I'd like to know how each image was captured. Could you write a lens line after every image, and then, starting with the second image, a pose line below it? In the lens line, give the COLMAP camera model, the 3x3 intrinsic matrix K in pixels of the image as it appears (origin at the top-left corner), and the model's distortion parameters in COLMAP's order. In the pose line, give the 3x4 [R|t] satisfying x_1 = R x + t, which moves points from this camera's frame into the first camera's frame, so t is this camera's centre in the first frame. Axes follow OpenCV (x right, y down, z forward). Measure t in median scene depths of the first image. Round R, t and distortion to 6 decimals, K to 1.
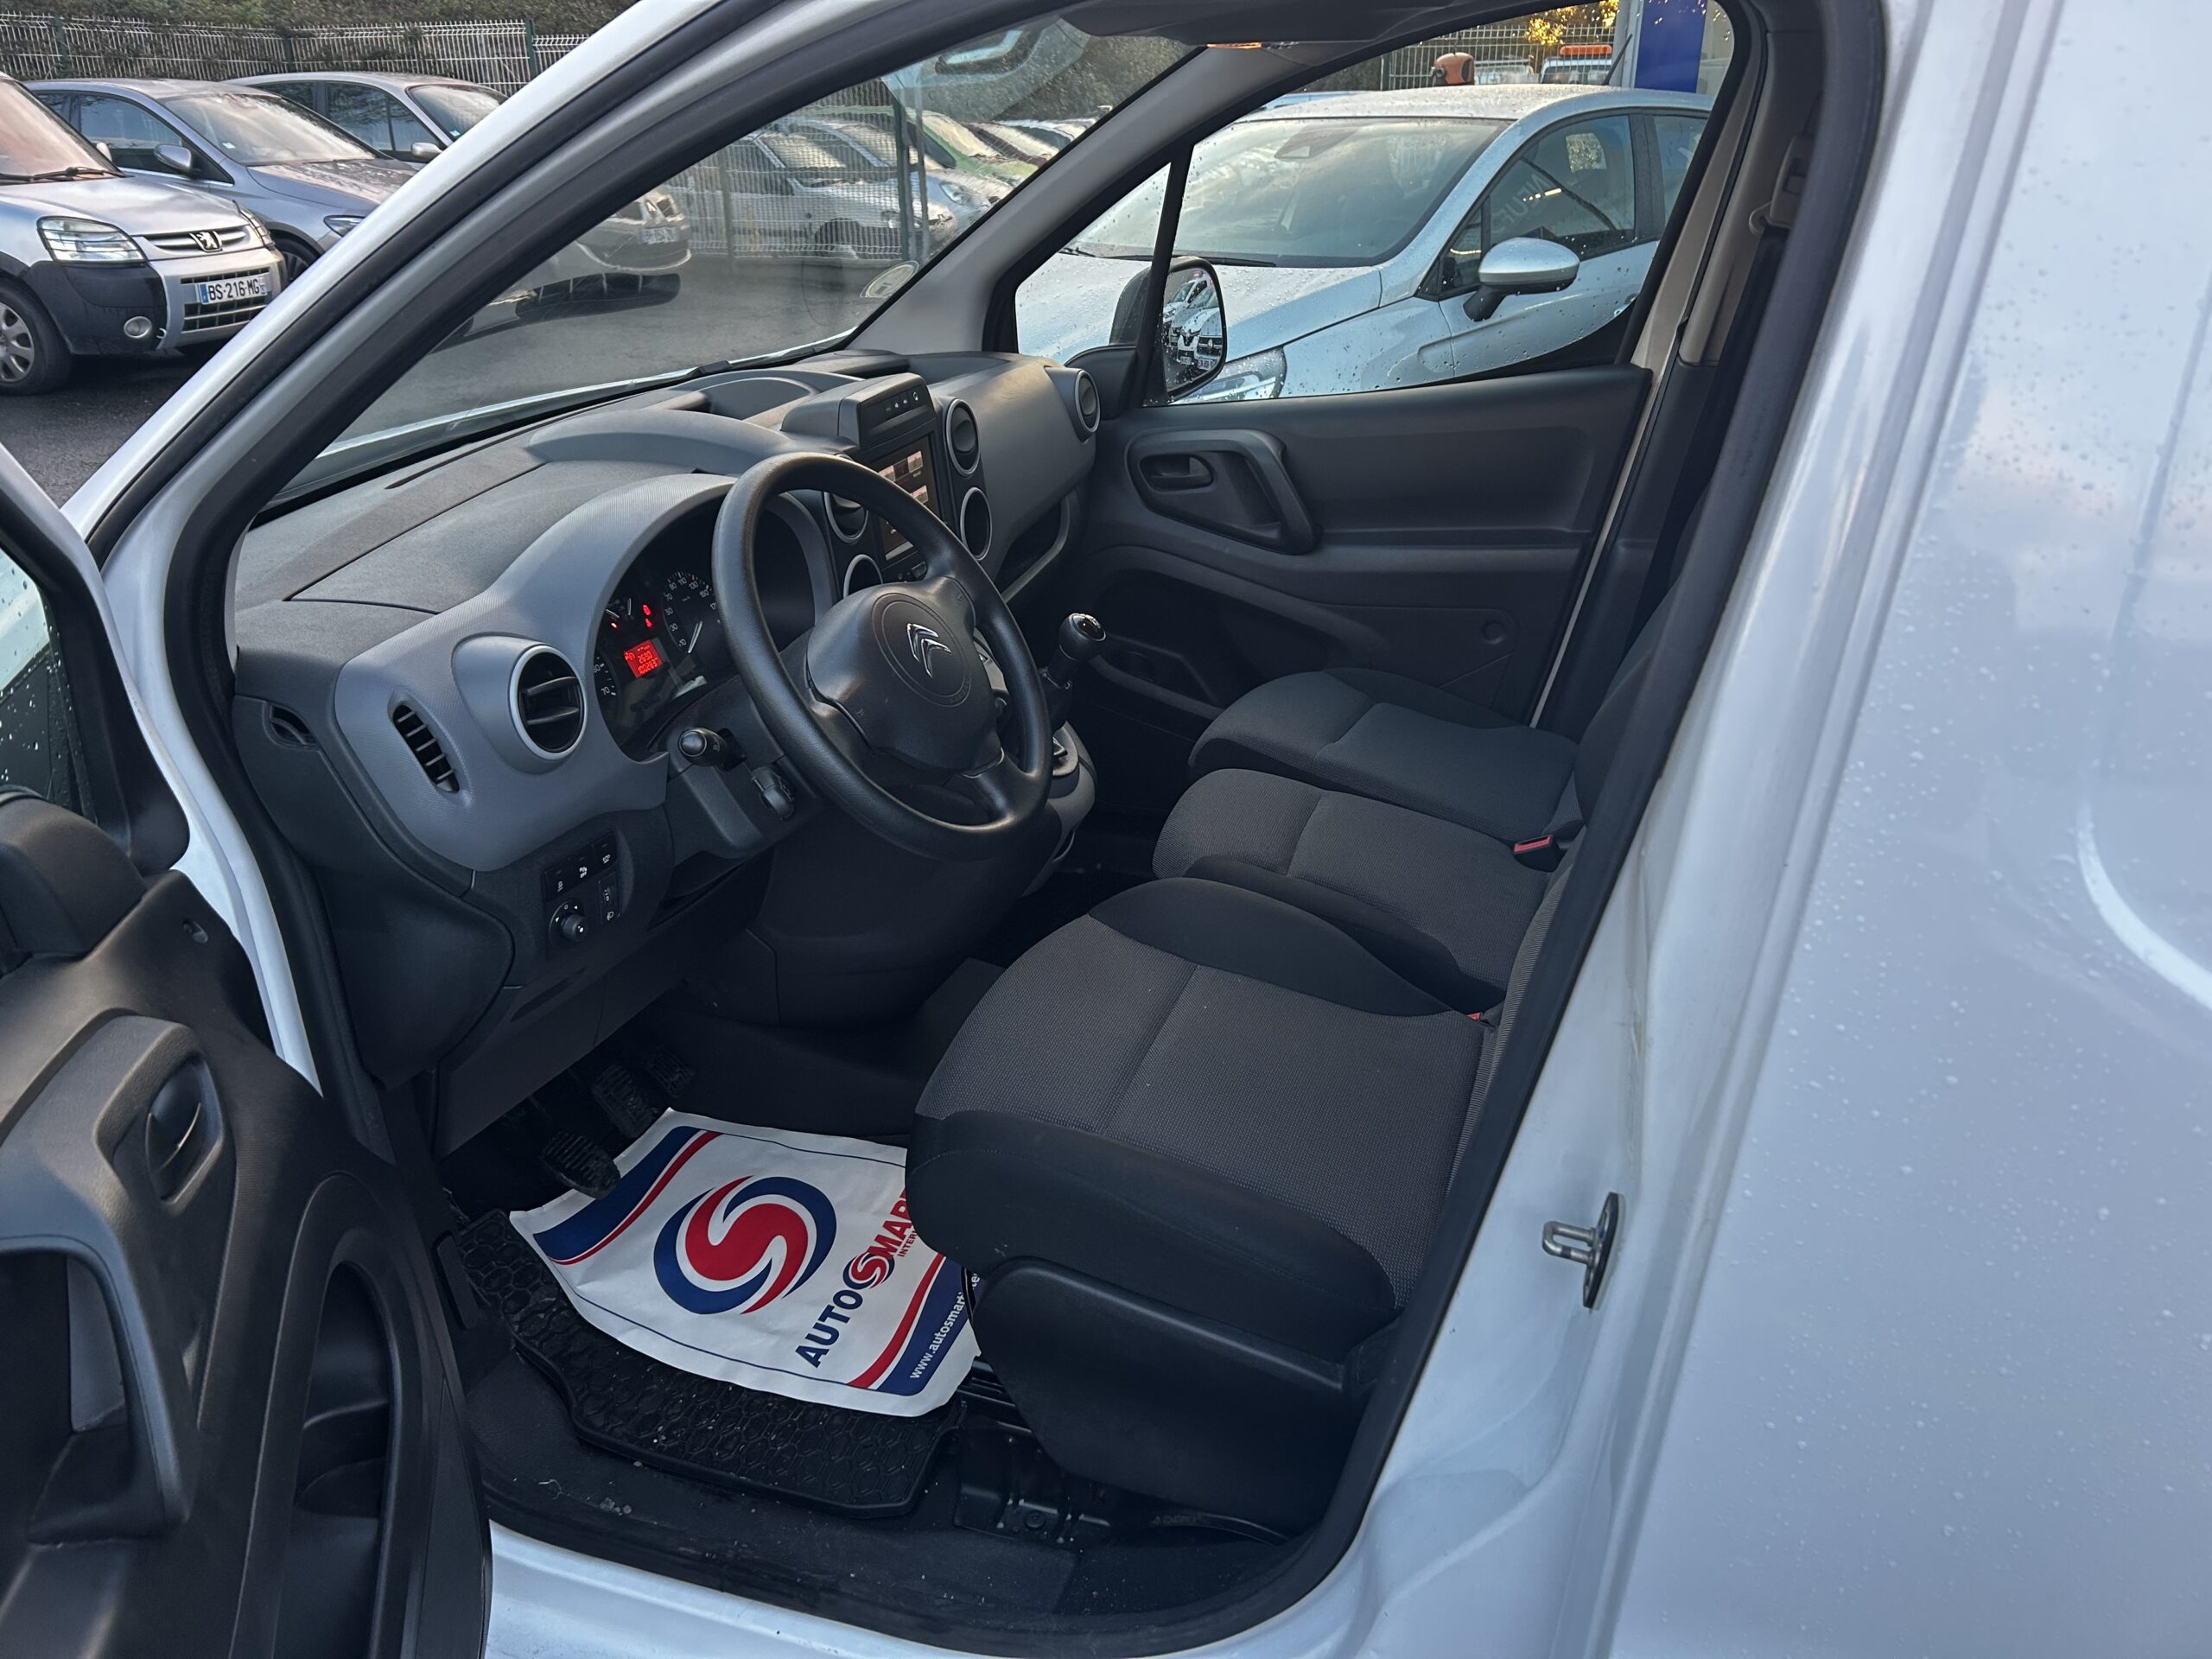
lens RADIAL K [[1698.6, 0, 1107.7], [0, 1698.6, 826.4], [0, 0, 1]] dist [0.005090, -0.007312]
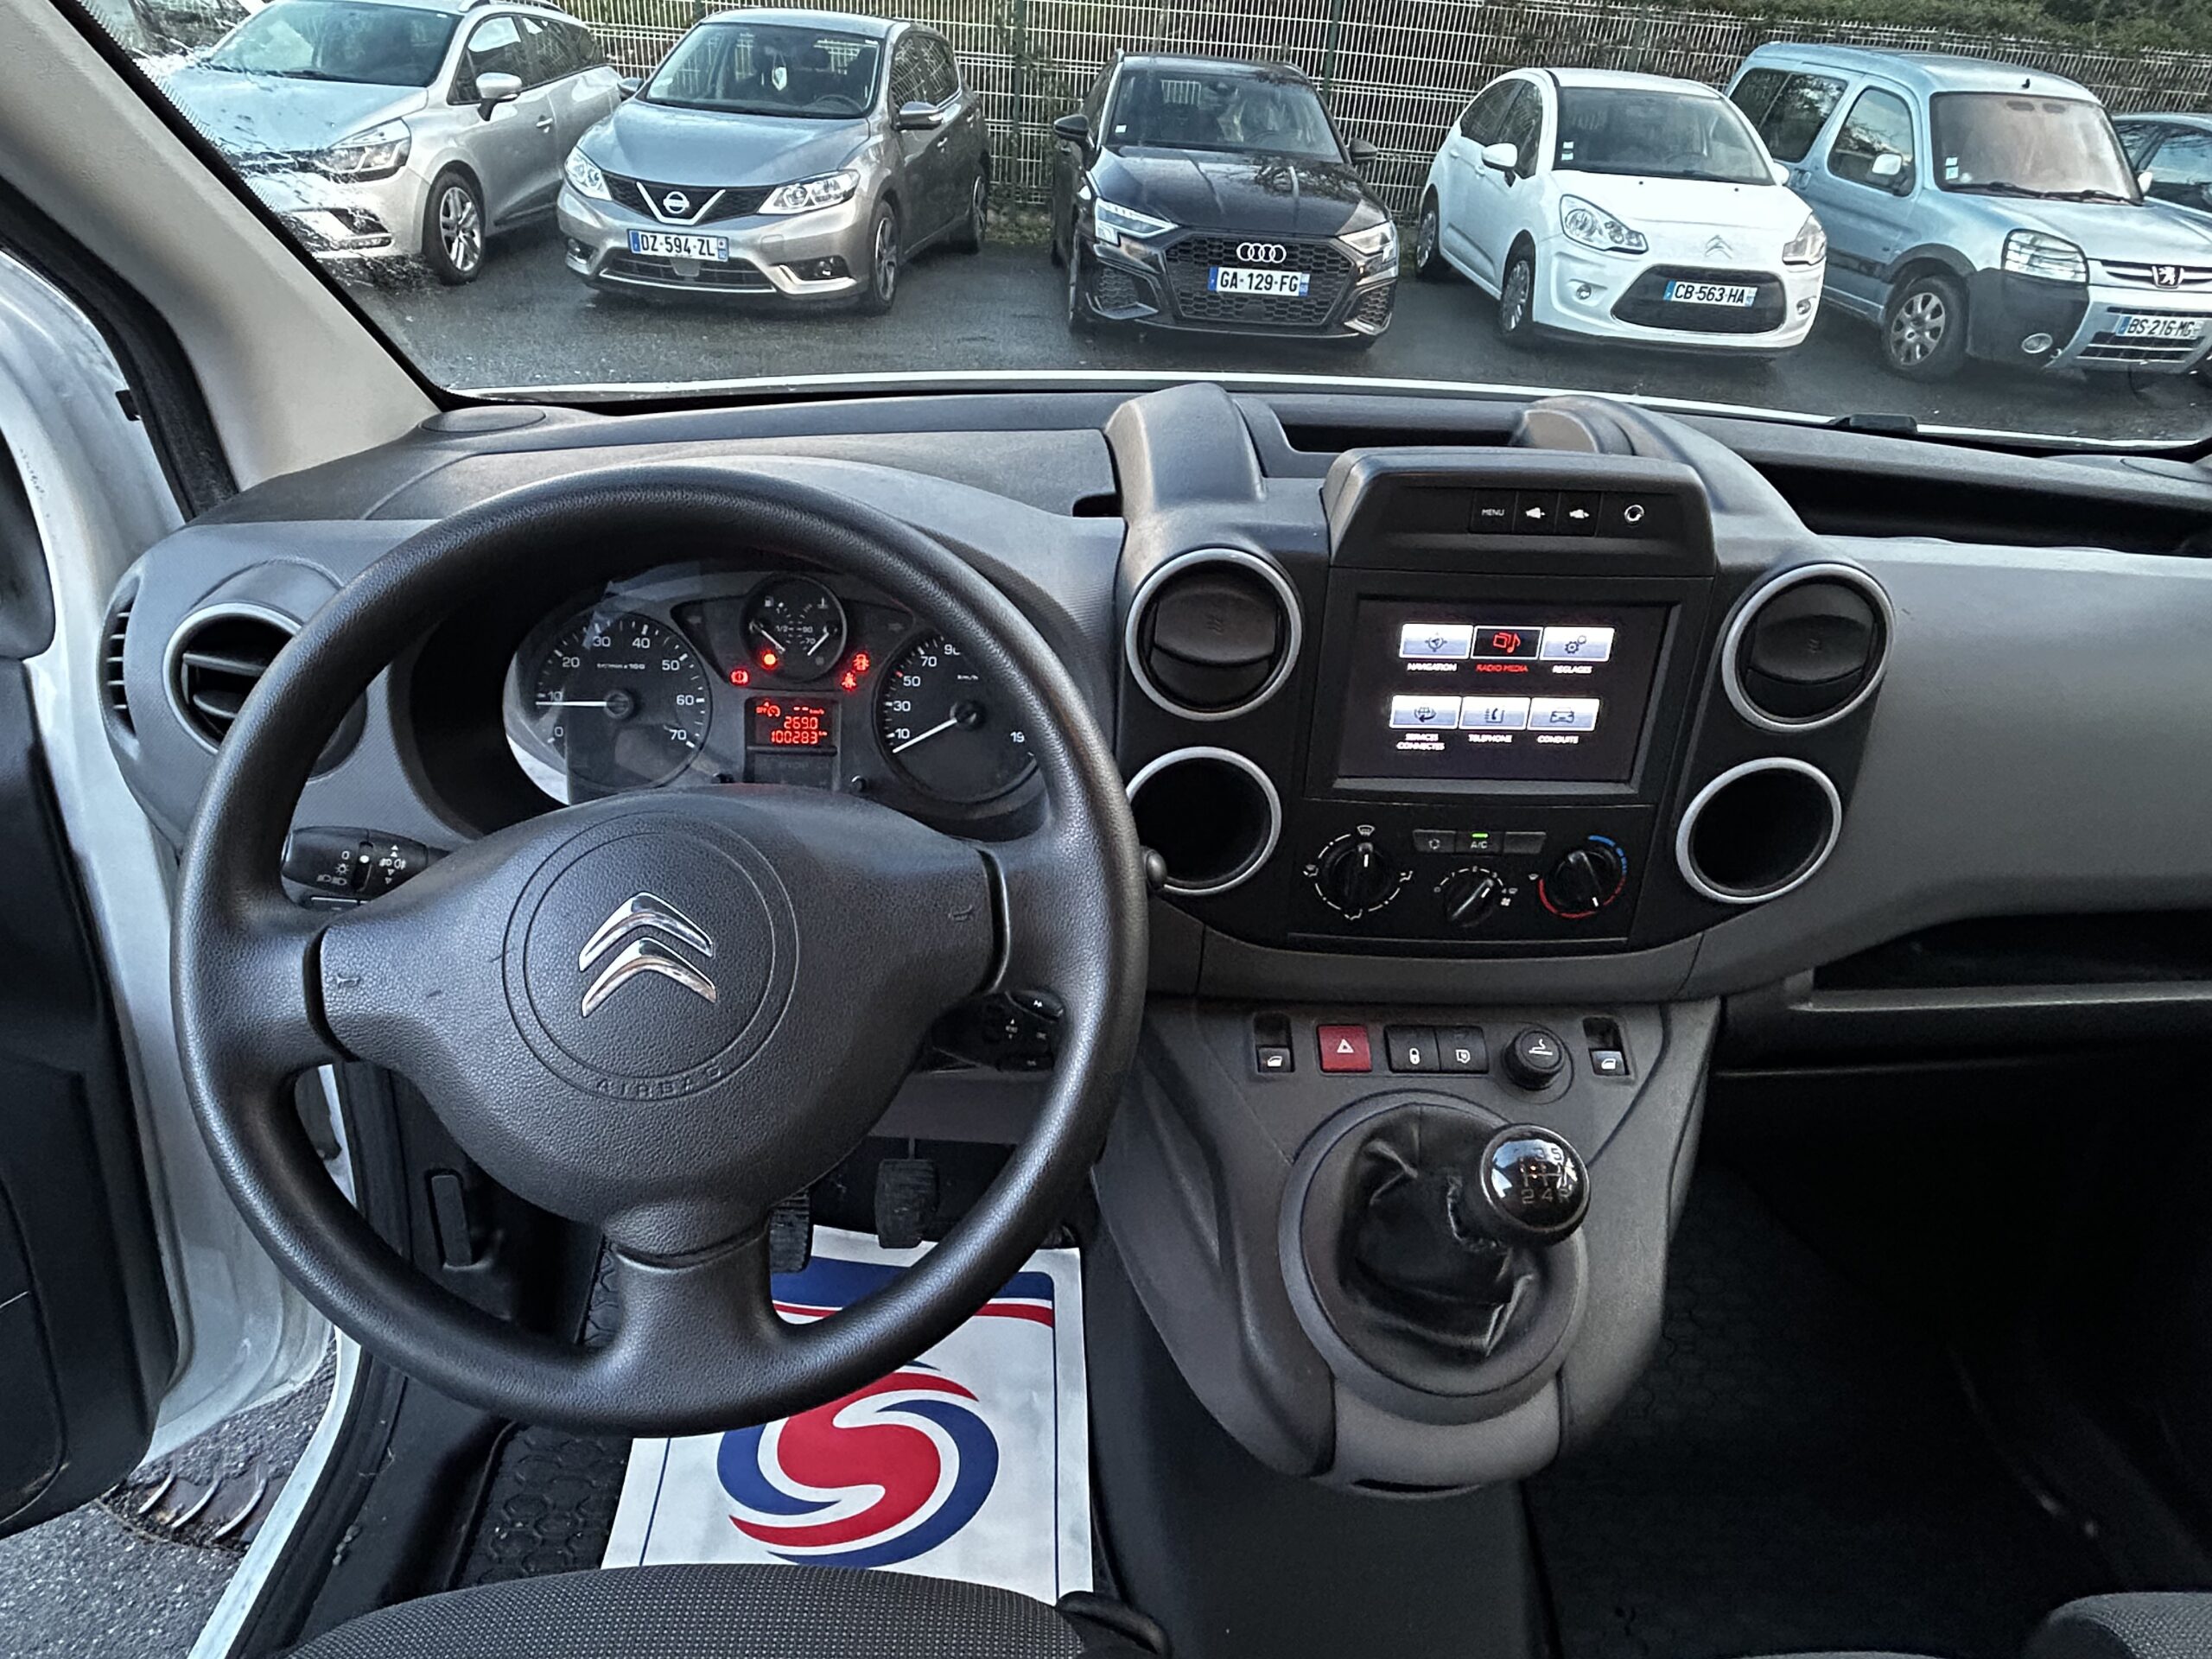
lens RADIAL K [[1301.5, 0, 1095.2], [0, 1301.5, 836.1], [0, 0, 1]] dist [-0.006383, 0.001486]
pose [[0.345504, 0.497660, -0.795589, 0.033333], [-0.430261, 0.837445, 0.336990, -0.051138], [0.833968, 0.225879, 0.503464, 0.157086]]
